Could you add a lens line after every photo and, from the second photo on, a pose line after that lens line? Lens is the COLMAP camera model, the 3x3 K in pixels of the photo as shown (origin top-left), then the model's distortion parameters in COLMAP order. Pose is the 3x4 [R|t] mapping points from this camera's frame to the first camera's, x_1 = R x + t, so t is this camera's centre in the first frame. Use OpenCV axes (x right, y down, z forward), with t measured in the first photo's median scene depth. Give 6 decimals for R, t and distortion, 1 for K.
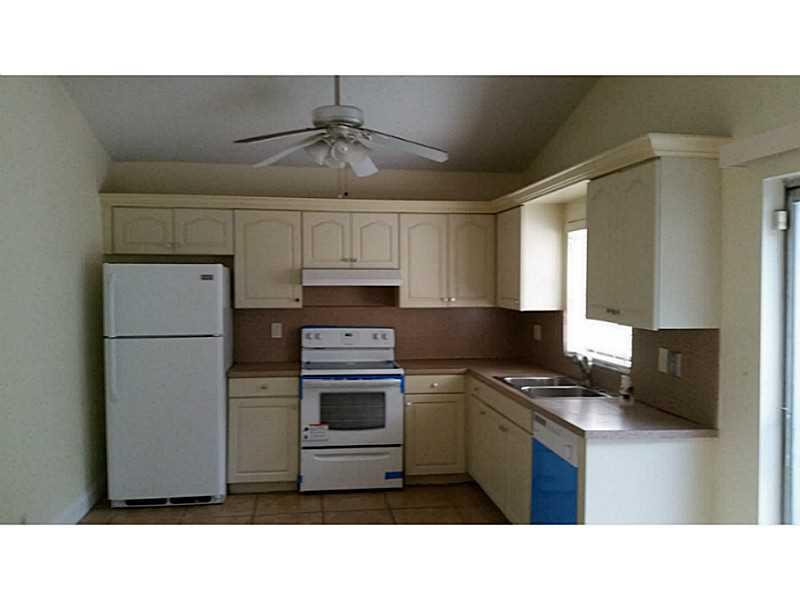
lens RADIAL K [[640.4, 0, 392.4], [0, 640.4, 302.1], [0, 0, 1]] dist [0.059646, -0.127563]
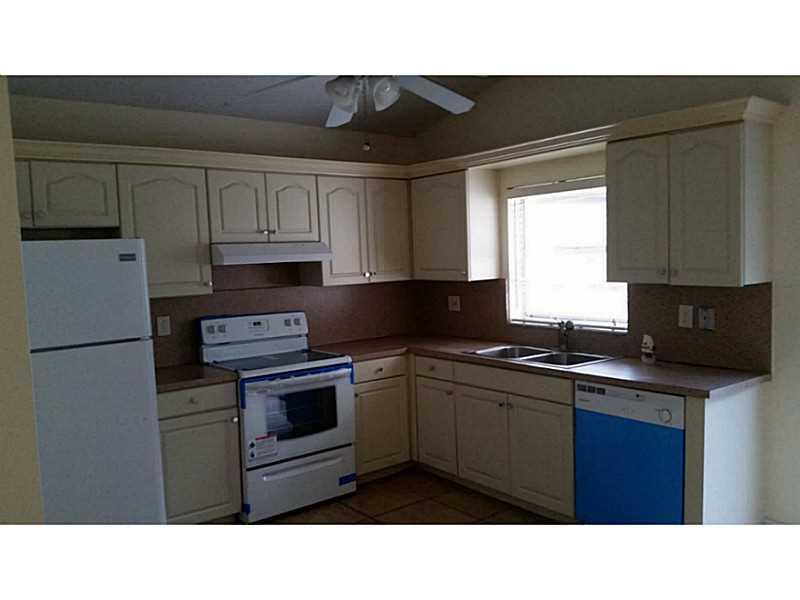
lens RADIAL K [[640.4, 0, 401.4], [0, 640.4, 298.5], [0, 0, 1]] dist [0.059646, -0.127563]
pose [[0.866209, -0.068479, 0.494967, -0.346108], [0.053728, 0.997586, 0.043991, -0.007784], [-0.496784, -0.011511, 0.867798, 0.214525]]
